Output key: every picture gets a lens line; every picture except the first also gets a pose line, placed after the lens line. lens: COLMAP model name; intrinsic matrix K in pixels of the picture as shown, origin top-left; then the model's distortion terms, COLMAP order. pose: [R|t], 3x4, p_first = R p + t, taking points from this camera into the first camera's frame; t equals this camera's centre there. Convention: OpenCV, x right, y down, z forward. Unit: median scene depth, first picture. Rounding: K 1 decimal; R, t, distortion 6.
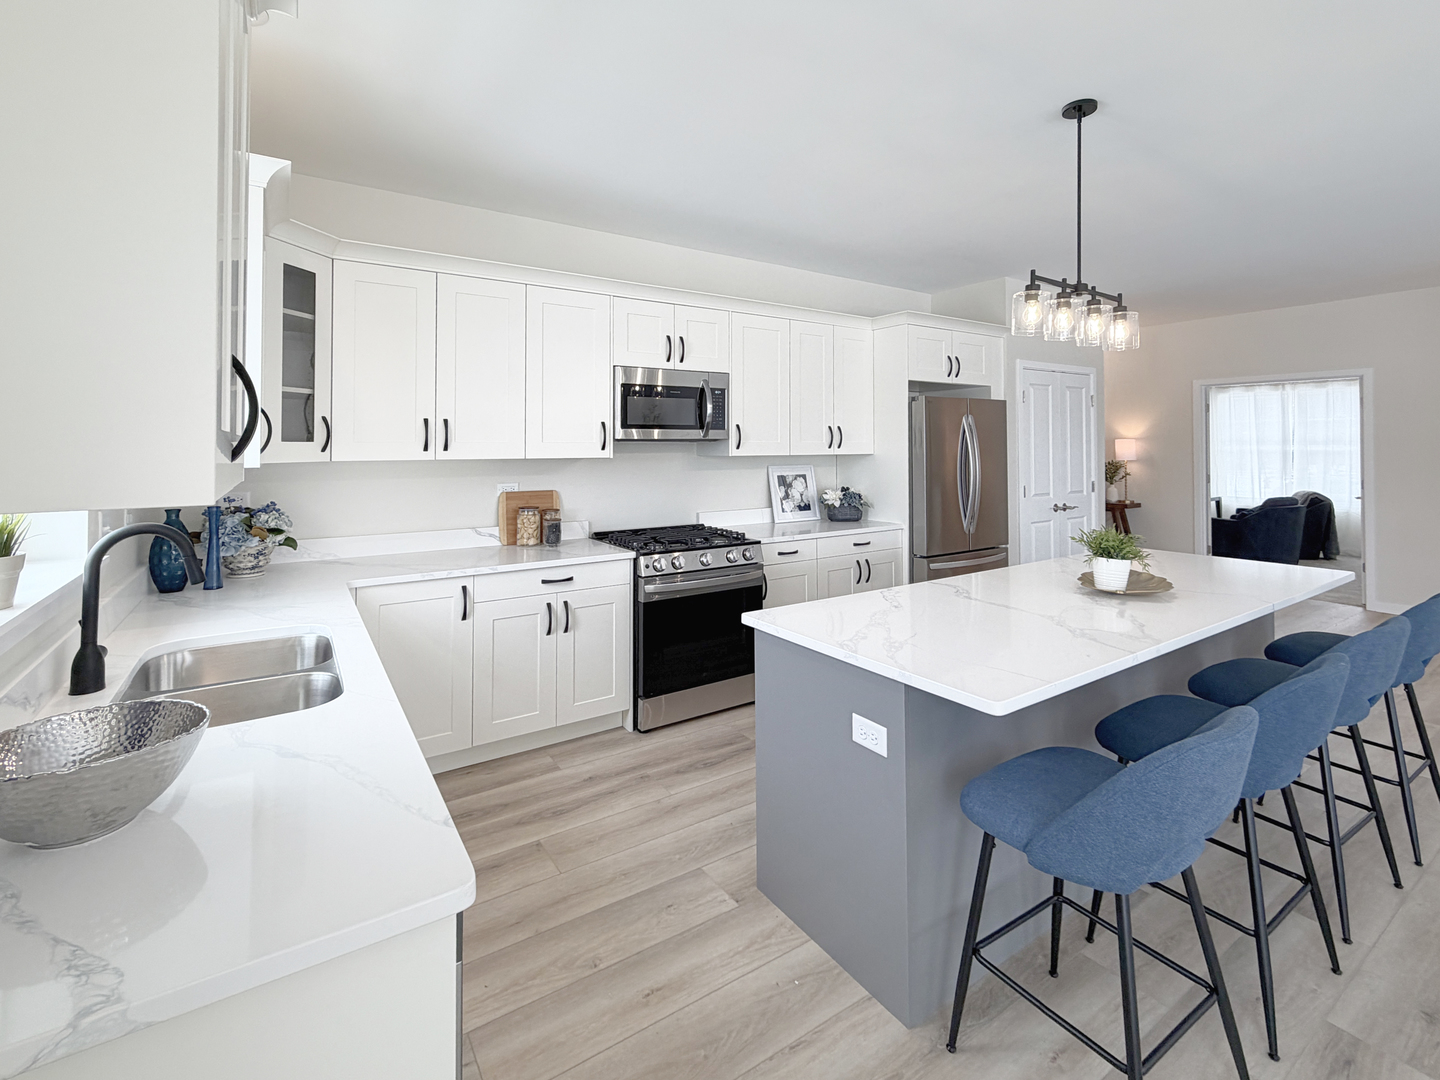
lens RADIAL K [[658.3, 0, 719.1], [0, 658.3, 433.8], [0, 0, 1]] dist [0.000787, 0.000197]
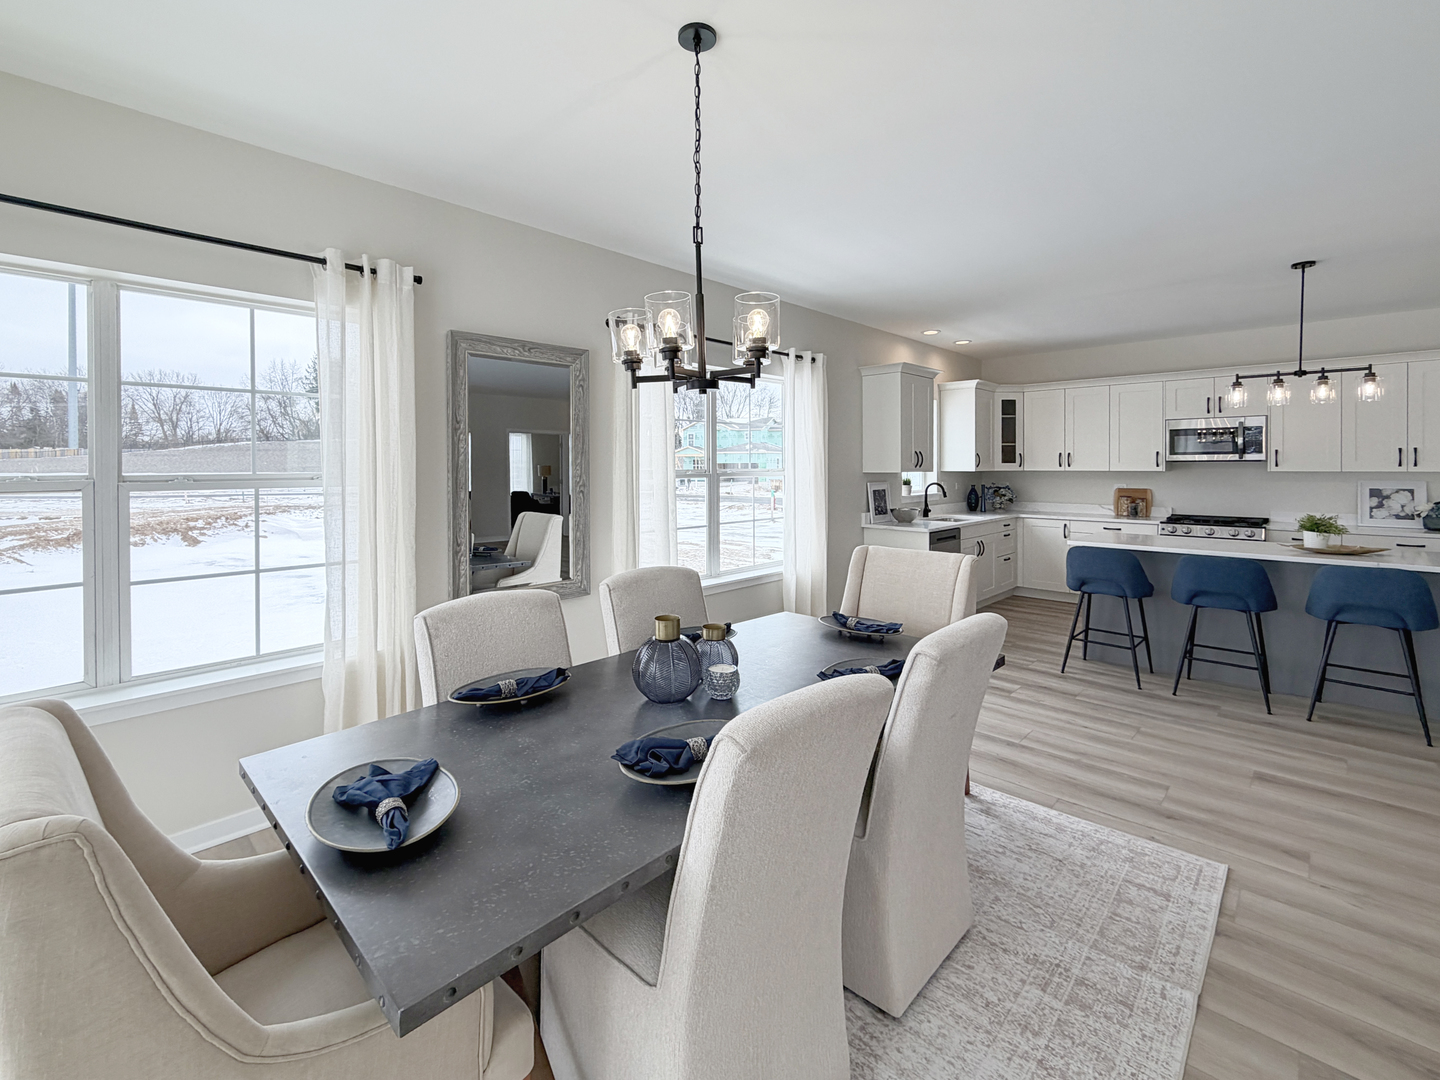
lens RADIAL K [[633.0, 0, 716.8], [0, 633.0, 471.4], [0, 0, 1]] dist [0.001194, -0.000341]
pose [[0.218747, 0.012234, -0.975705, 1.208951], [0.020844, 0.999635, 0.017208, -0.017656], [0.975559, -0.024102, 0.218412, -0.552476]]
